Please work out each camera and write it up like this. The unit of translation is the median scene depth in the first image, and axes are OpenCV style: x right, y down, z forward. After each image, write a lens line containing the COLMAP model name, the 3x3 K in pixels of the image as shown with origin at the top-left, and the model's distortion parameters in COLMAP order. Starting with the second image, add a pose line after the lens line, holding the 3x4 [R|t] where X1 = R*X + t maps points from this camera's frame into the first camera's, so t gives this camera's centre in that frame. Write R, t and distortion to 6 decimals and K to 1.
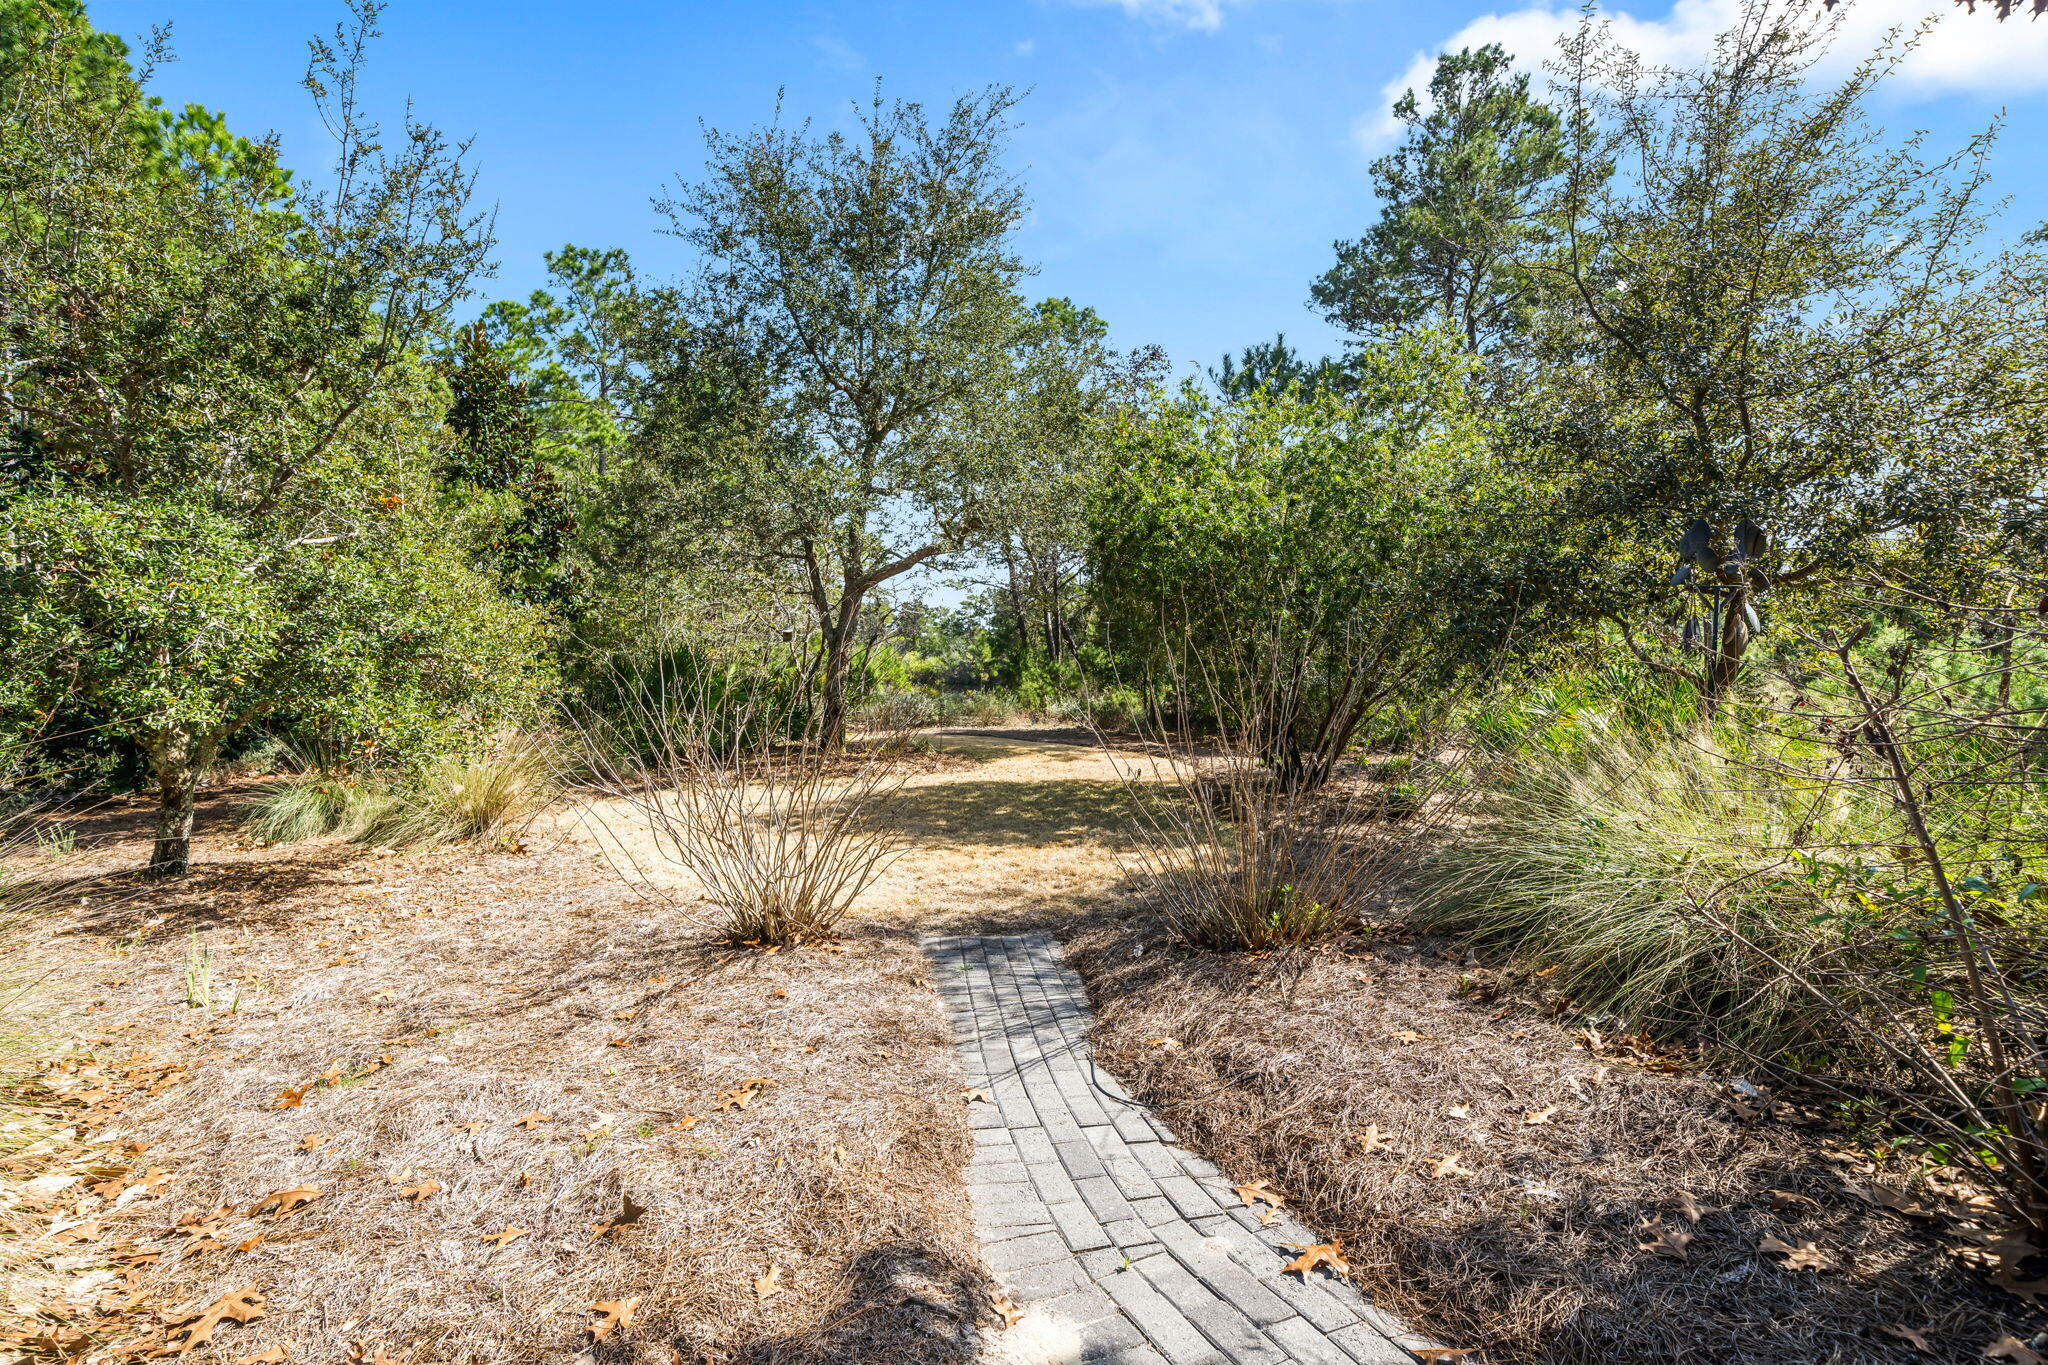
lens RADIAL K [[959.0, 0, 1023.9], [0, 959.0, 684.9], [0, 0, 1]] dist [0.014678, 0.000590]
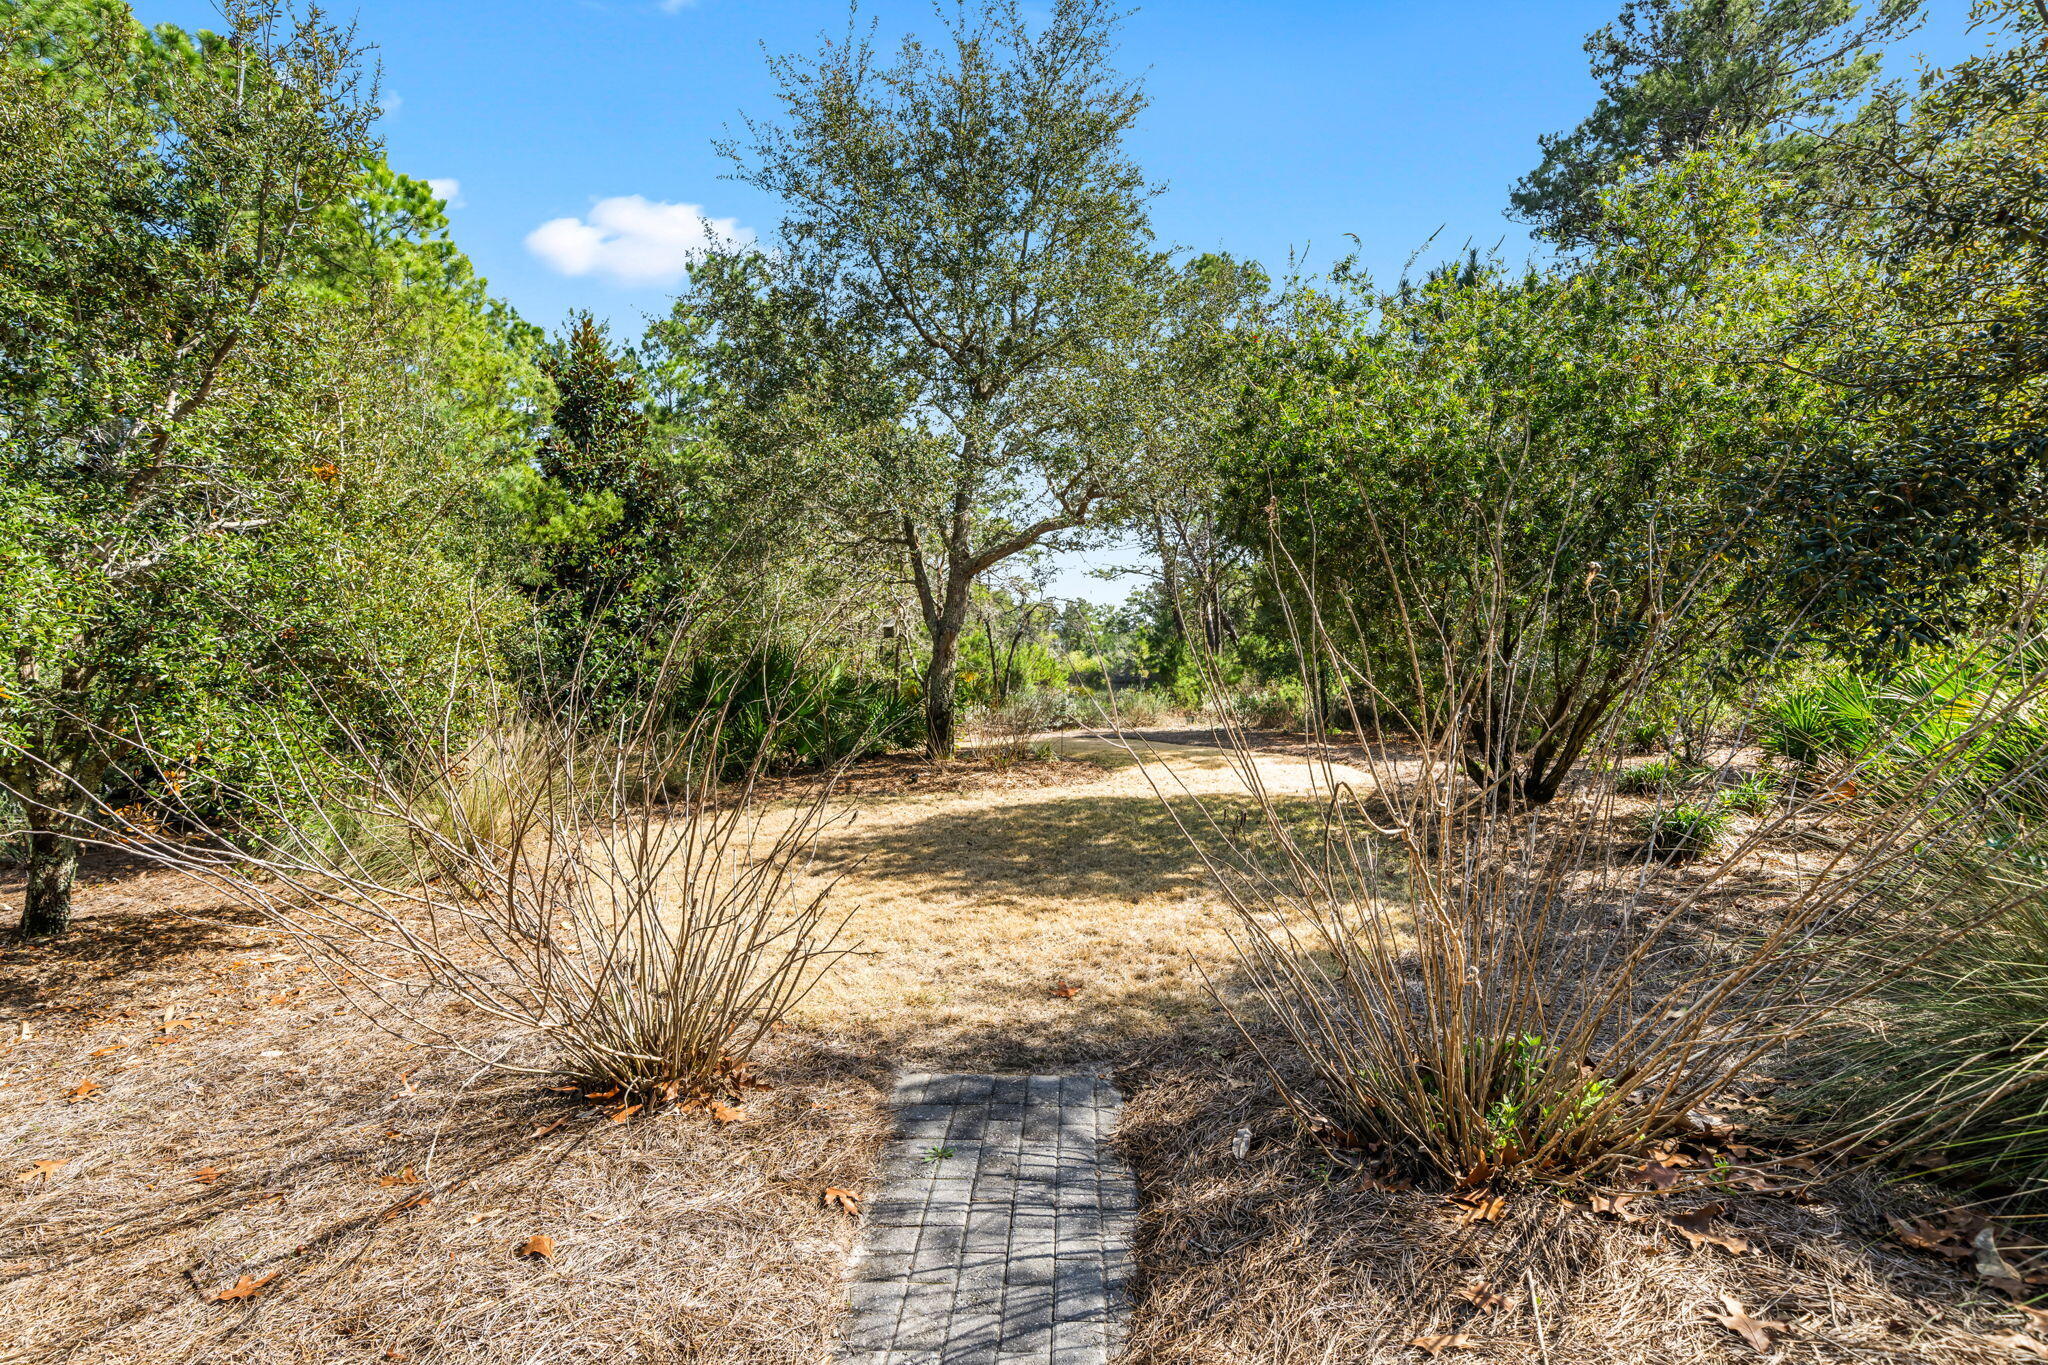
lens RADIAL K [[959.0, 0, 1024.0], [0, 959.0, 686.5], [0, 0, 1]] dist [0.014678, 0.000590]
pose [[0.983500, -0.024571, -0.179234, 0.035369], [0.024891, 0.999690, -0.000464, 0.003790], [0.179189, -0.004005, 0.983806, 0.148446]]
